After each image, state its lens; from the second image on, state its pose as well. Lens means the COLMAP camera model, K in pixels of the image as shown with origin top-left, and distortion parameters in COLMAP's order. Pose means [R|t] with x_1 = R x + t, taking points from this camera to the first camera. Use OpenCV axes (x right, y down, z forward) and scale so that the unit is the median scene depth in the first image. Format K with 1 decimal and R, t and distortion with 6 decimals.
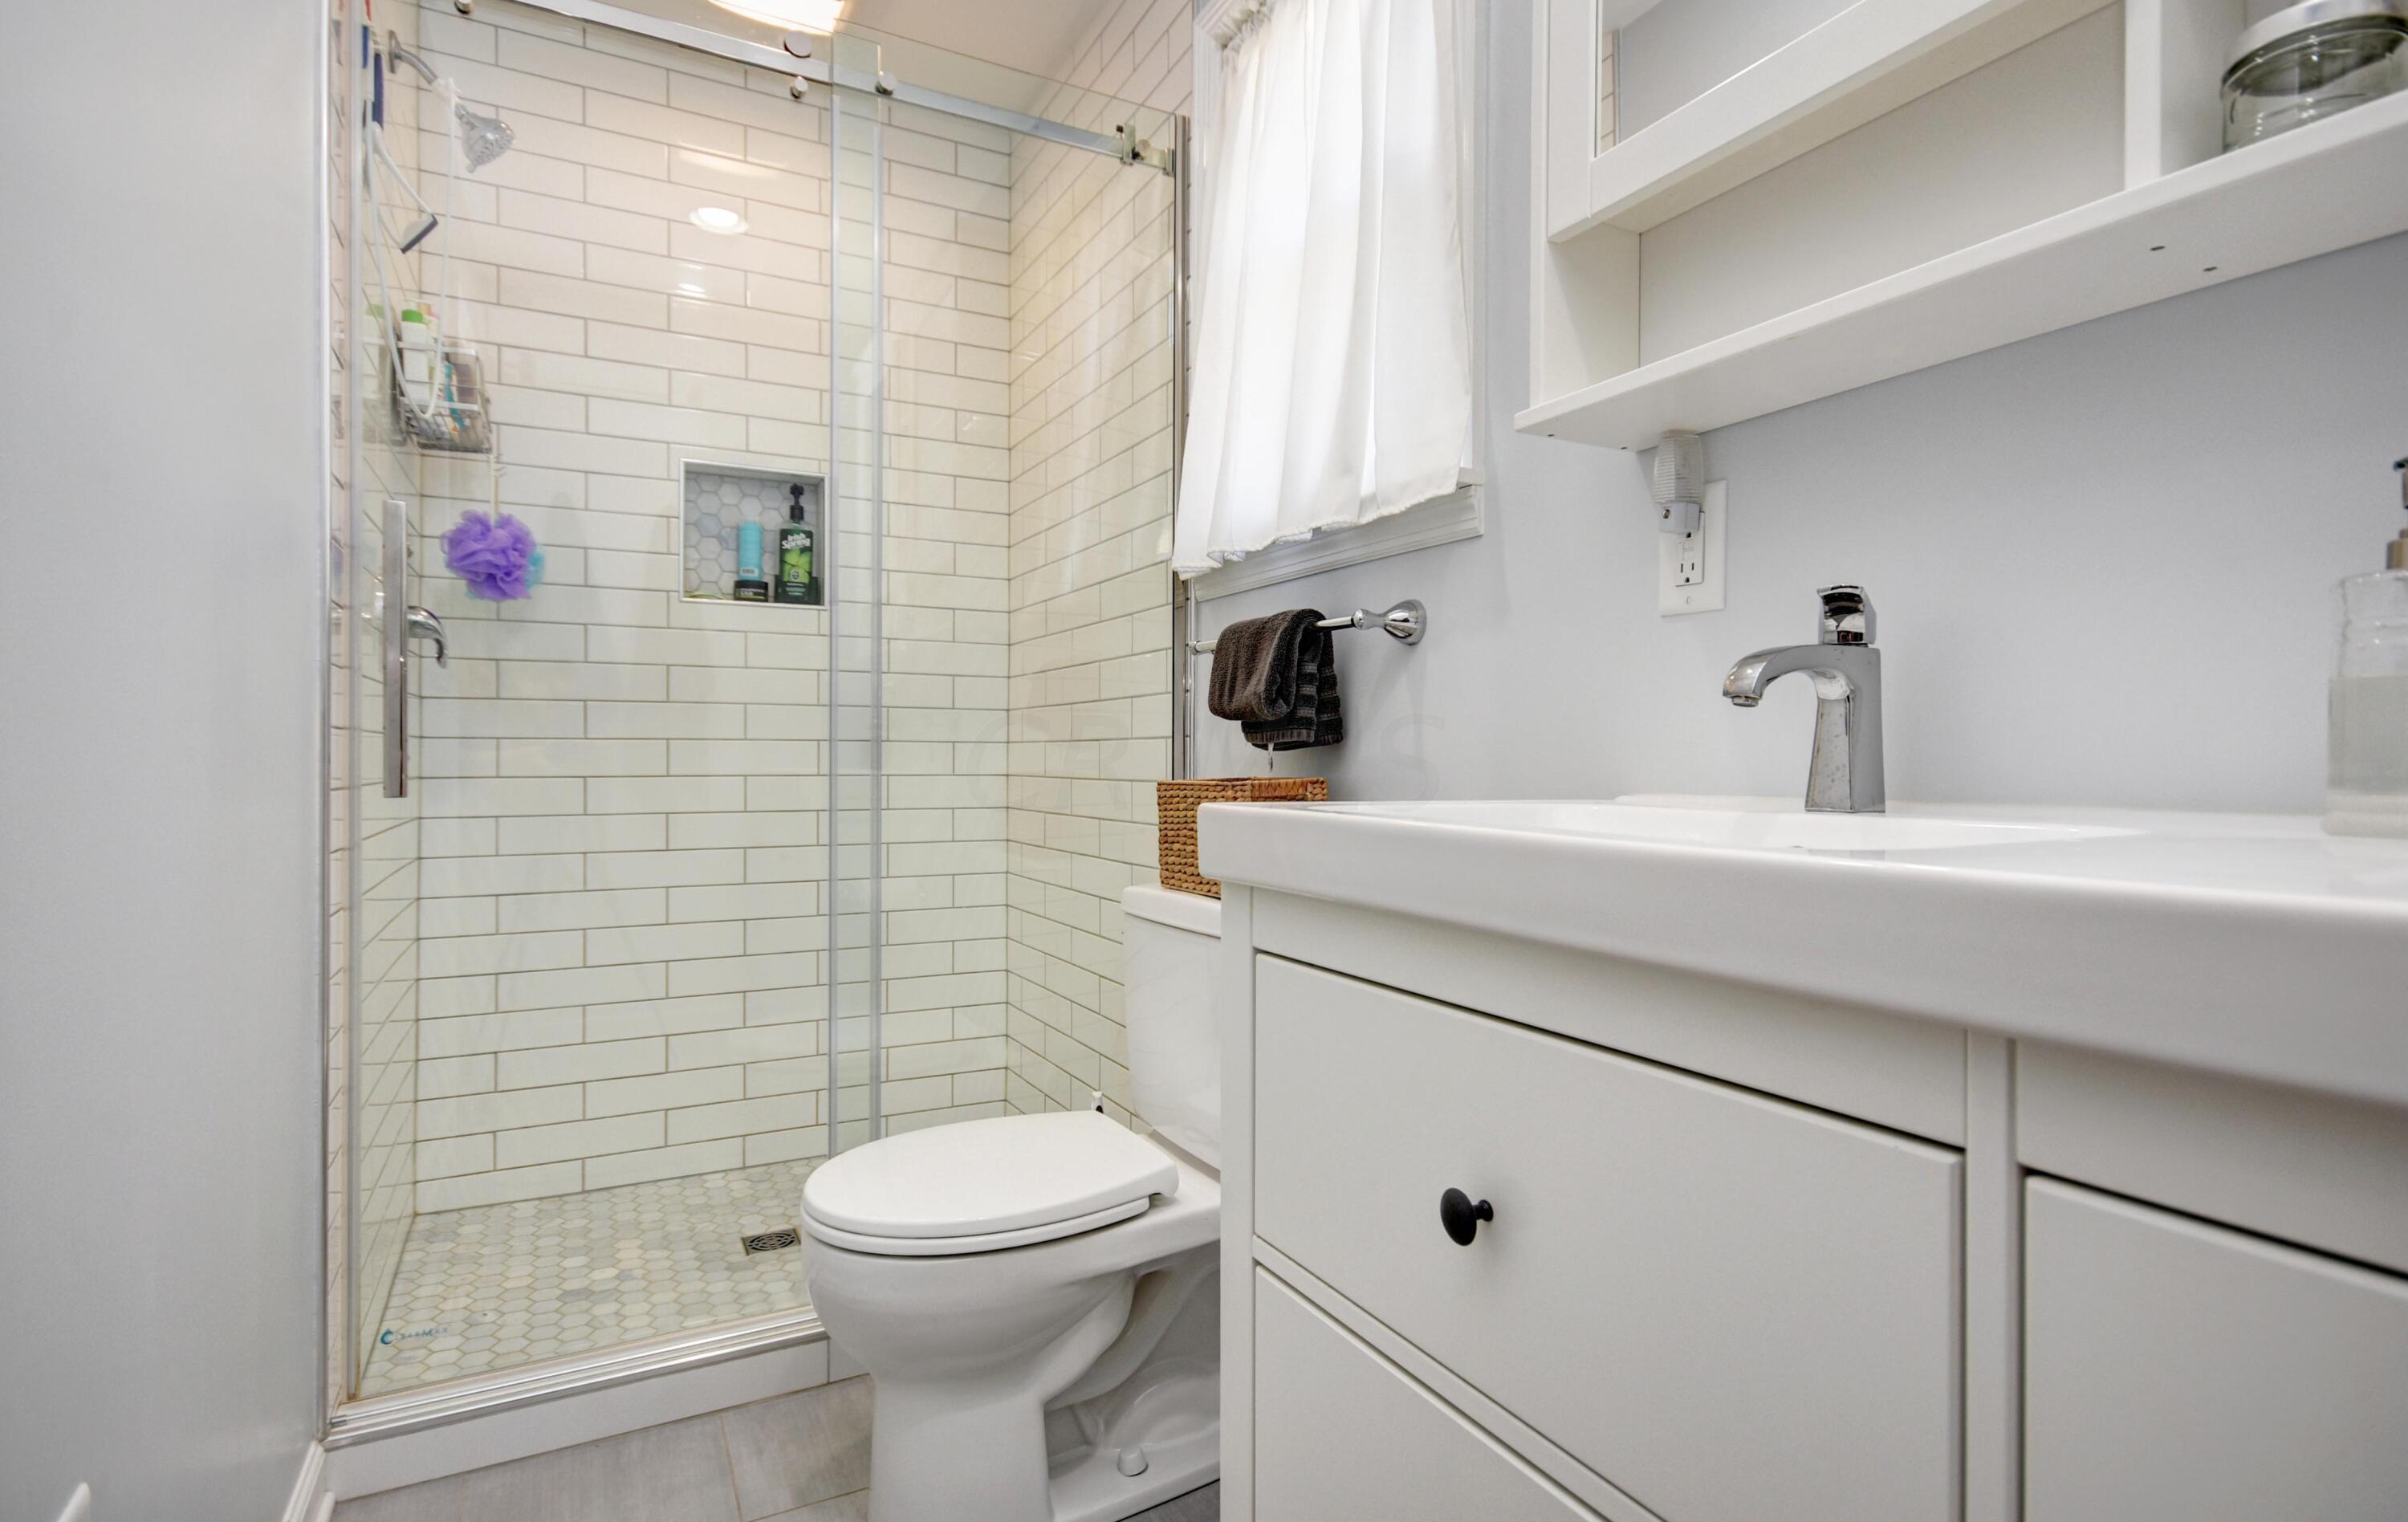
lens RADIAL K [[1179.5, 0, 1201.1], [0, 1179.5, 762.7], [0, 0, 1]] dist [0.002248, 0.000098]
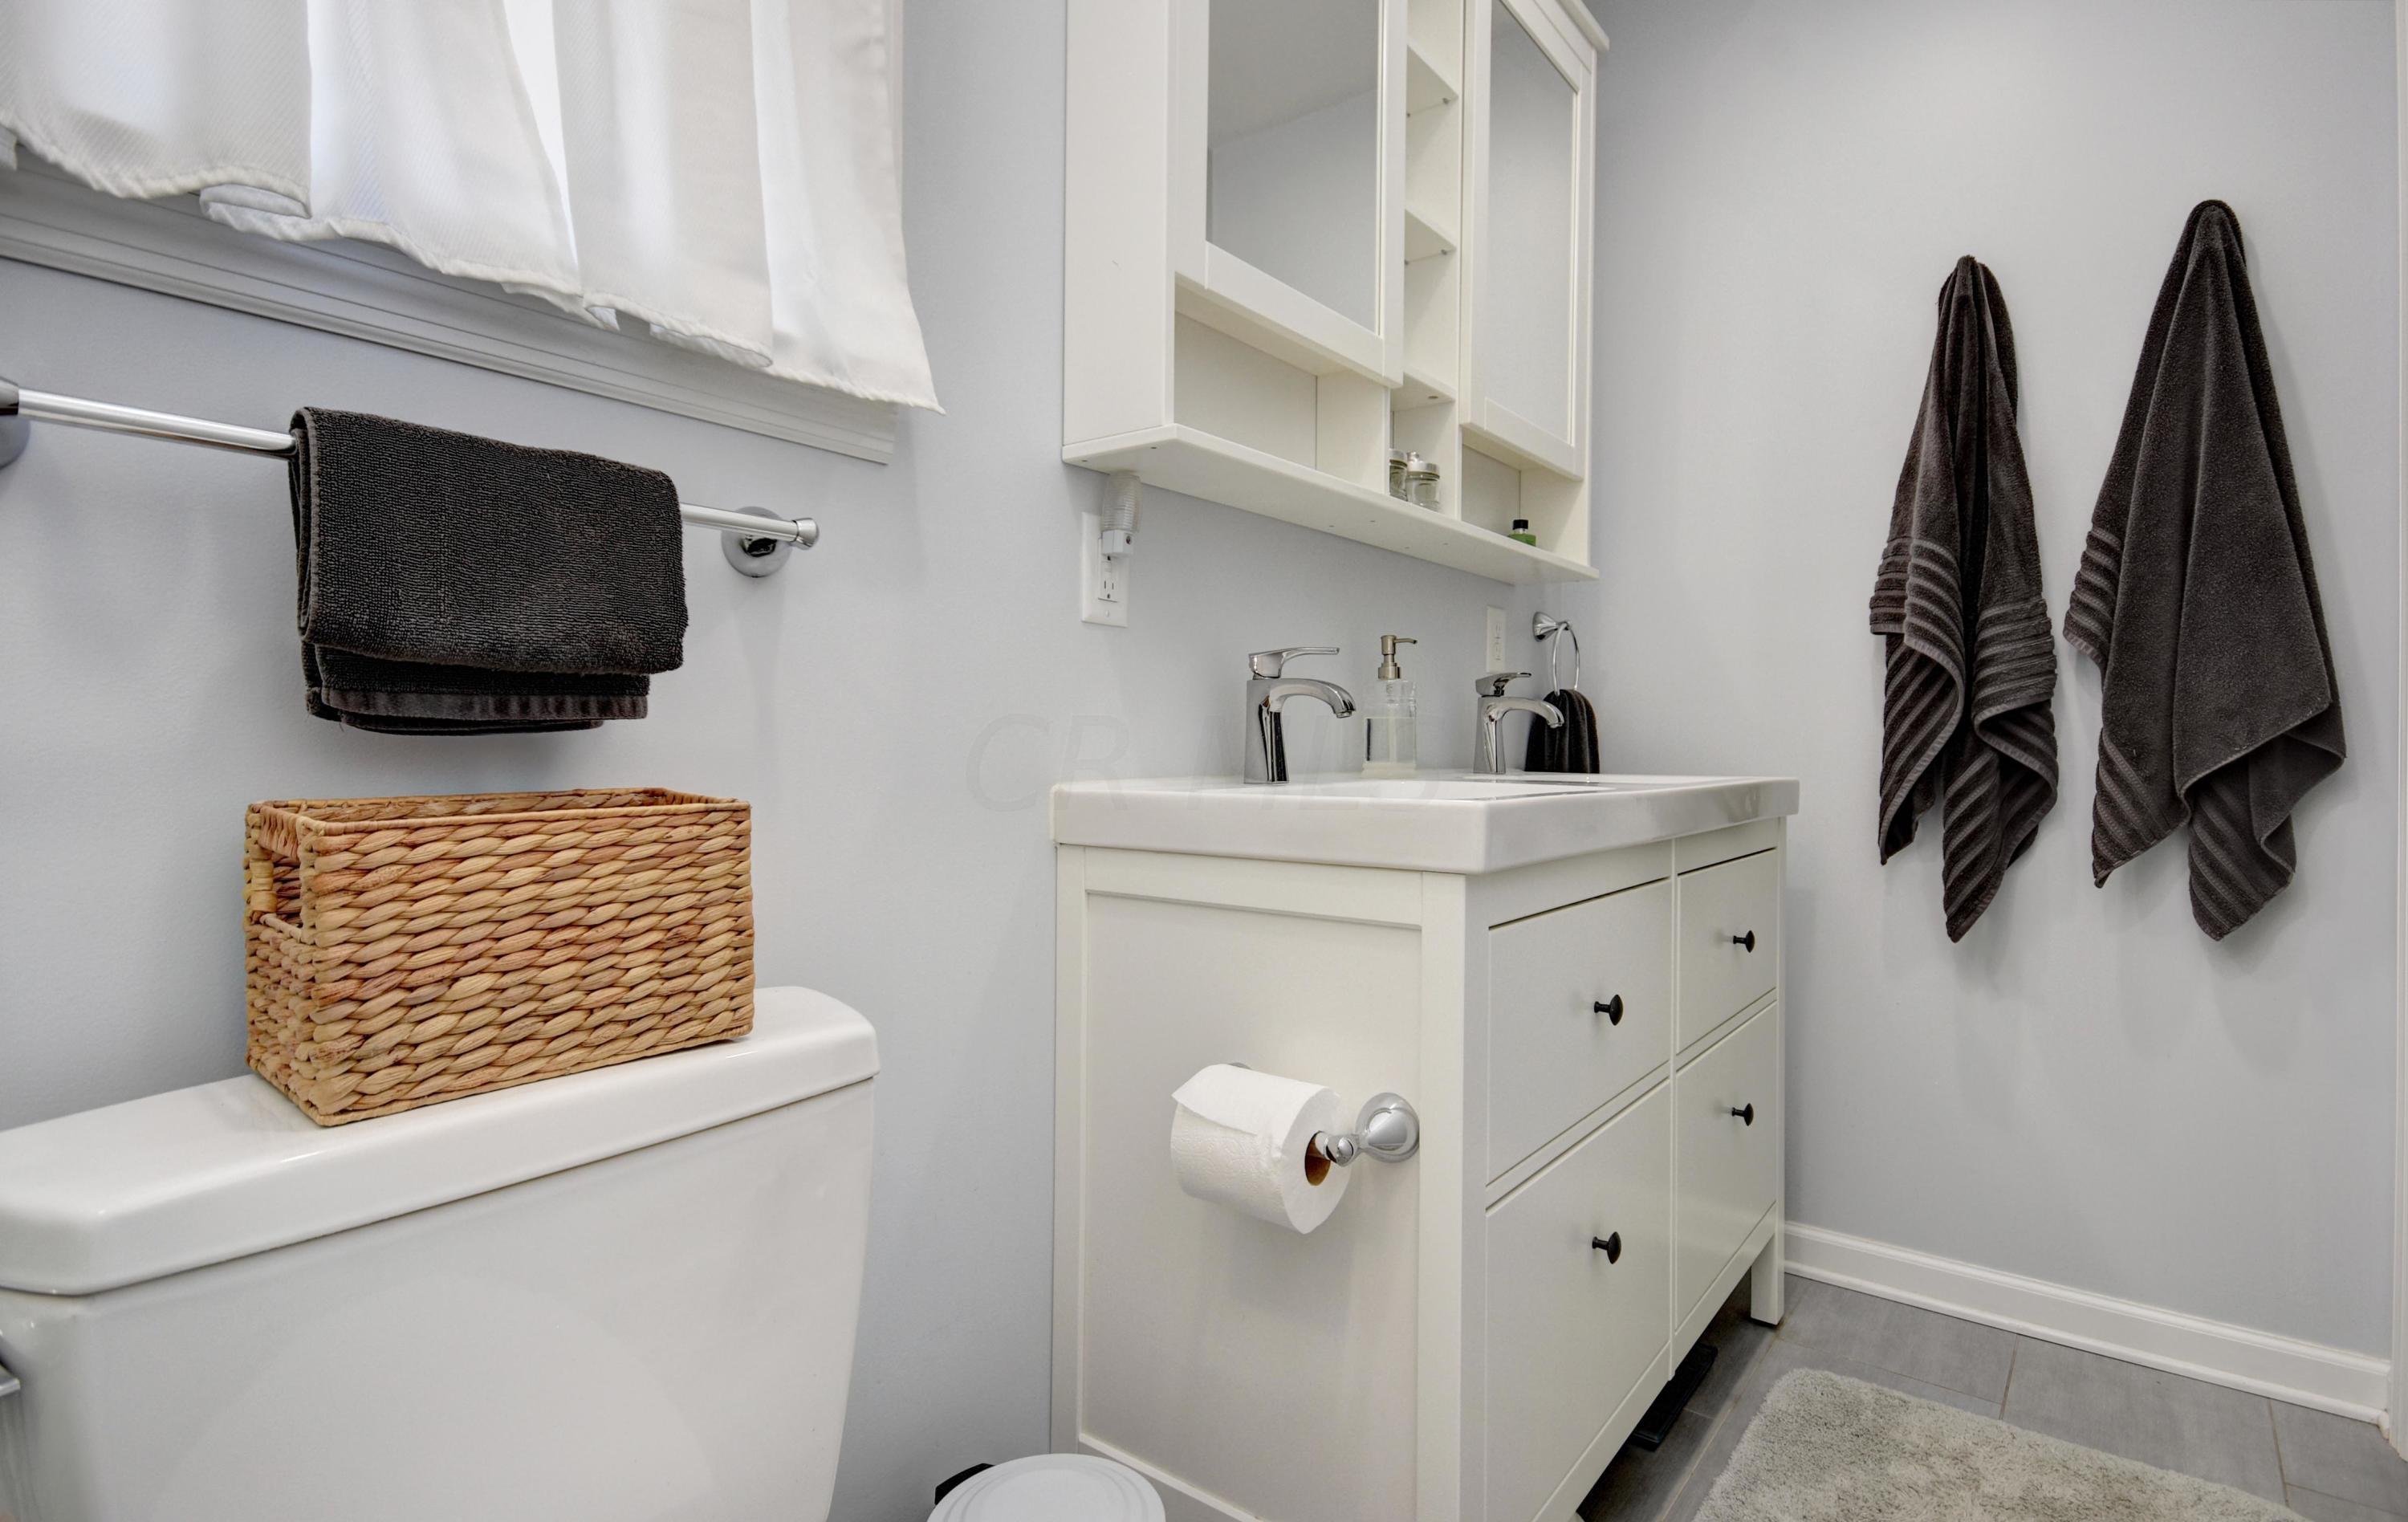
lens RADIAL K [[1179.5, 0, 1200.6], [0, 1179.5, 750.5], [0, 0, 1]] dist [0.002248, 0.000098]
pose [[-0.418449, -0.010638, 0.908178, -0.545167], [0.000369, 0.999929, 0.011882, -0.013206], [-0.908240, 0.005307, -0.418416, 1.112651]]
